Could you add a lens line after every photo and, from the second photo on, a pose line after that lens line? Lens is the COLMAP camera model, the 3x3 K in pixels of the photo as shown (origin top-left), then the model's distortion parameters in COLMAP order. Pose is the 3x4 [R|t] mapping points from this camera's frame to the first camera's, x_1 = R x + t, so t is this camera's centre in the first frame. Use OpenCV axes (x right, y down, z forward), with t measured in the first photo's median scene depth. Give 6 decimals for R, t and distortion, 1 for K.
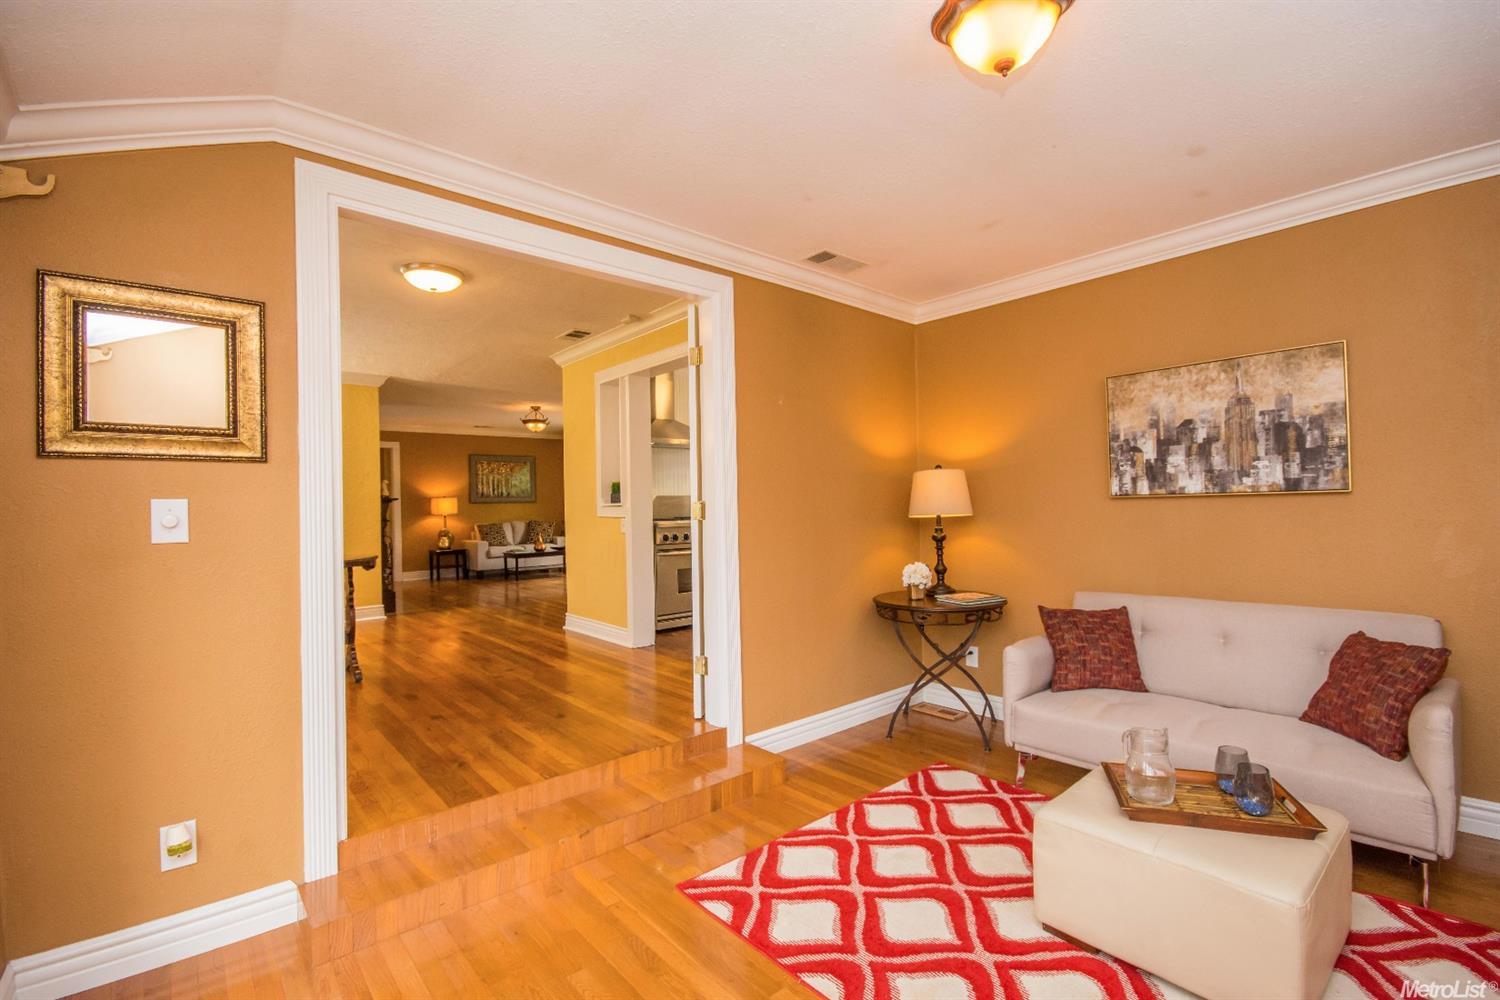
lens RADIAL K [[664.1, 0, 758.2], [0, 664.1, 505.1], [0, 0, 1]] dist [0.002955, -0.000349]
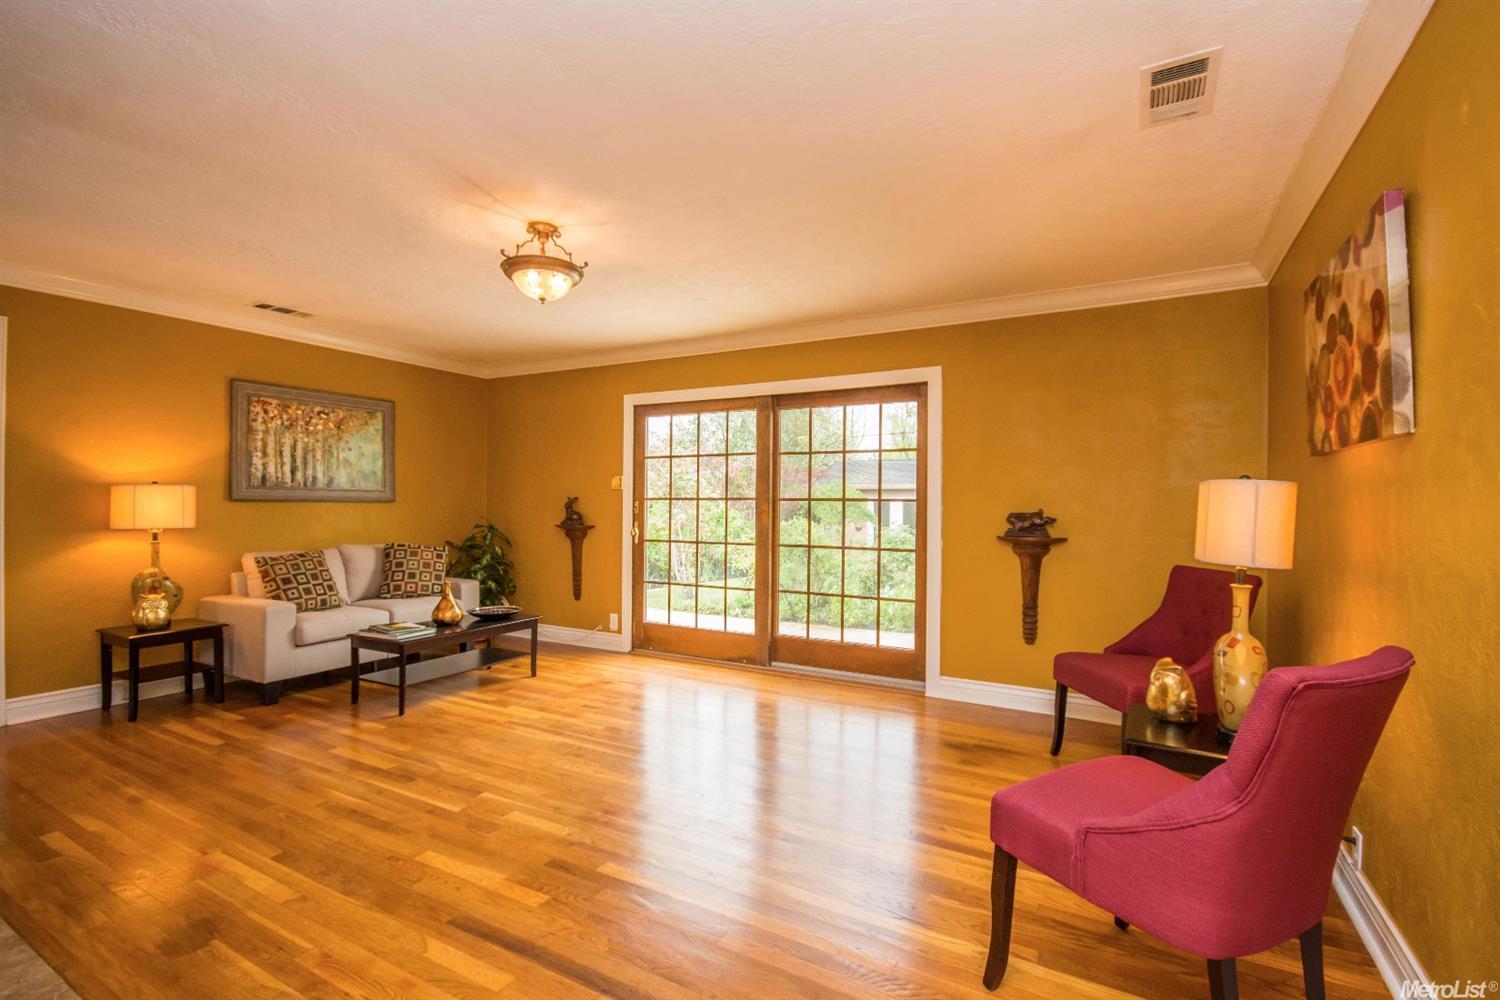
lens RADIAL K [[678.9, 0, 762.4], [0, 678.9, 503.5], [0, 0, 1]] dist [-0.001400, -0.000436]
pose [[0.938054, 0.026593, 0.345467, -1.014812], [-0.024566, 0.999646, -0.010243, -0.018062], [-0.345617, 0.001121, 0.938375, 1.885086]]
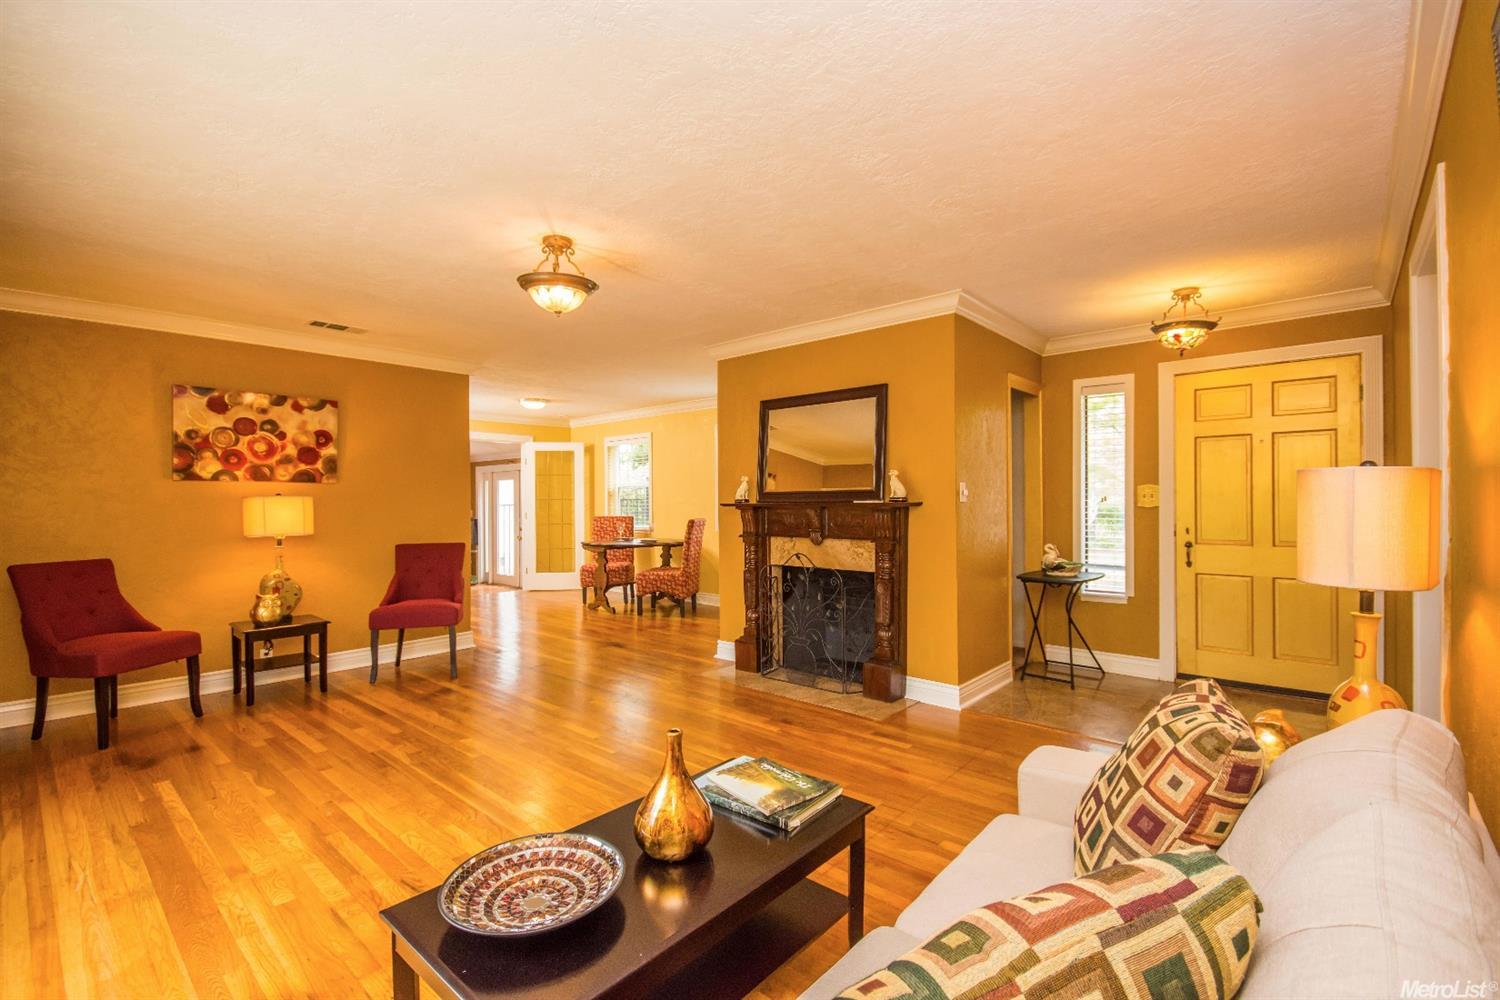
lens RADIAL K [[654.0, 0, 771.8], [0, 654.0, 506.0], [0, 0, 1]] dist [0.000268, -0.000068]
pose [[-0.987627, 0.027116, -0.154459, -1.142218], [0.026421, 0.999629, 0.006548, -0.025531], [0.154579, 0.002386, -0.987978, 3.972659]]
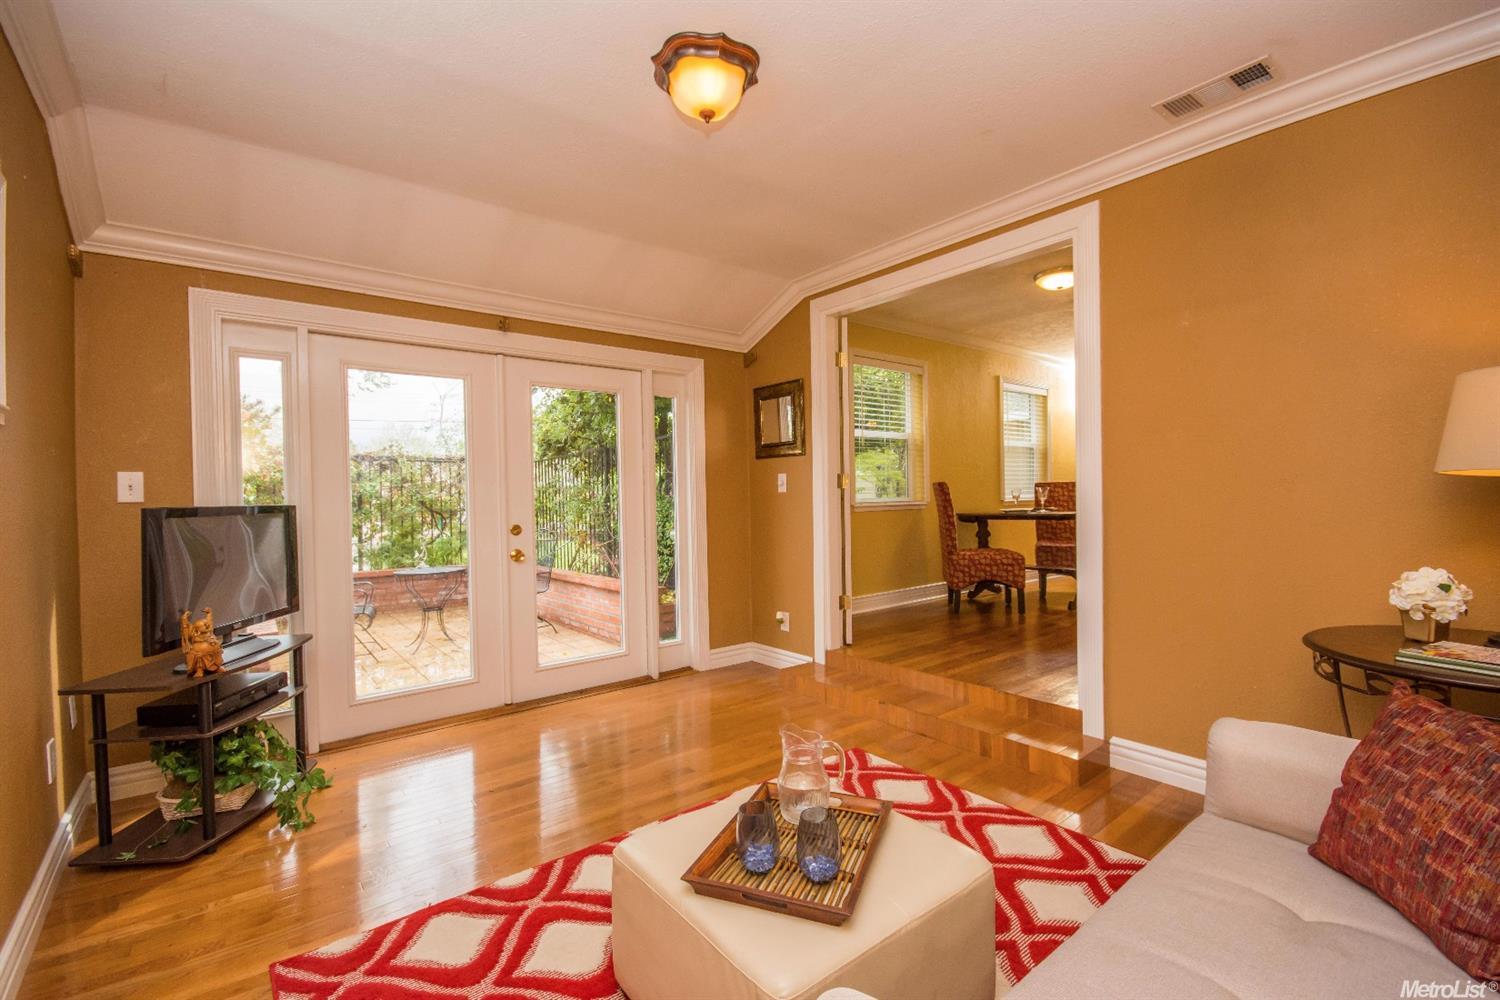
lens RADIAL K [[657.1, 0, 759.0], [0, 657.1, 503.4], [0, 0, 1]] dist [0.000543, 0.000061]
pose [[-0.038669, 0.030376, -0.998790, 0.952838], [0.021339, 0.999335, 0.029566, 0.016978], [0.999024, -0.020170, -0.039292, 0.670094]]
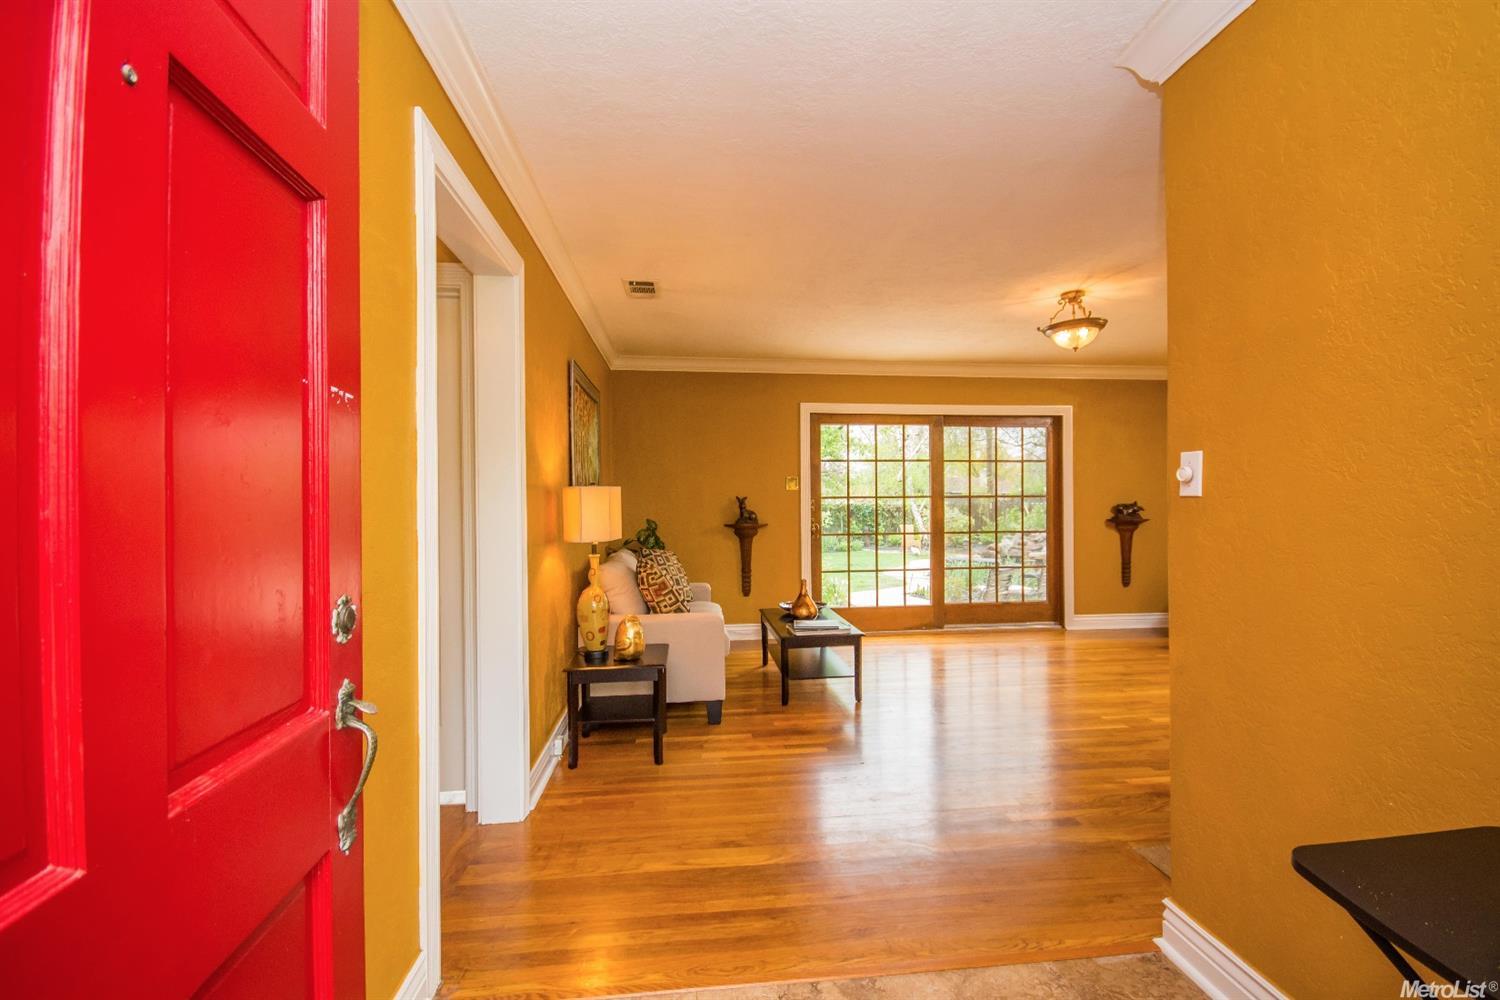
lens RADIAL K [[664.1, 0, 758.2], [0, 664.1, 505.1], [0, 0, 1]] dist [0.002955, -0.000349]
pose [[0.561686, 0.010864, 0.827279, -2.407652], [-0.005341, 0.999941, -0.009505, 0.000737], [-0.827334, 0.000921, 0.561710, 2.720970]]
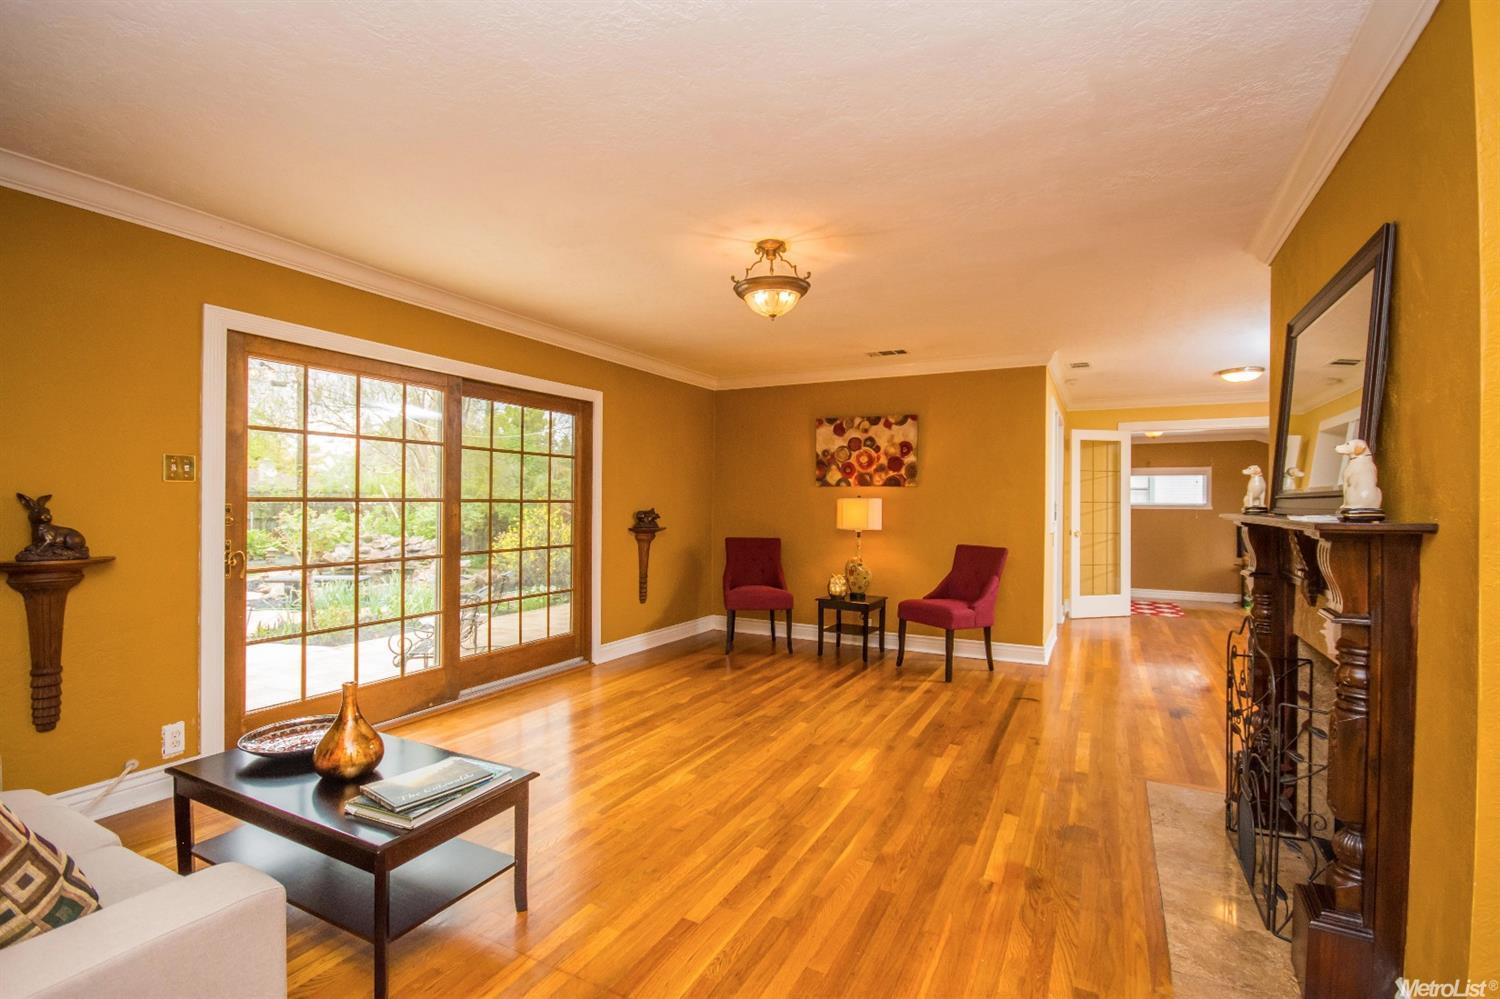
lens RADIAL K [[678.9, 0, 762.4], [0, 678.9, 503.0], [0, 0, 1]] dist [-0.001400, -0.000436]
pose [[-0.379194, 0.013070, 0.925225, -1.930508], [-0.003763, 0.999870, -0.015666, -0.021965], [-0.925309, -0.009422, -0.379096, 3.340434]]
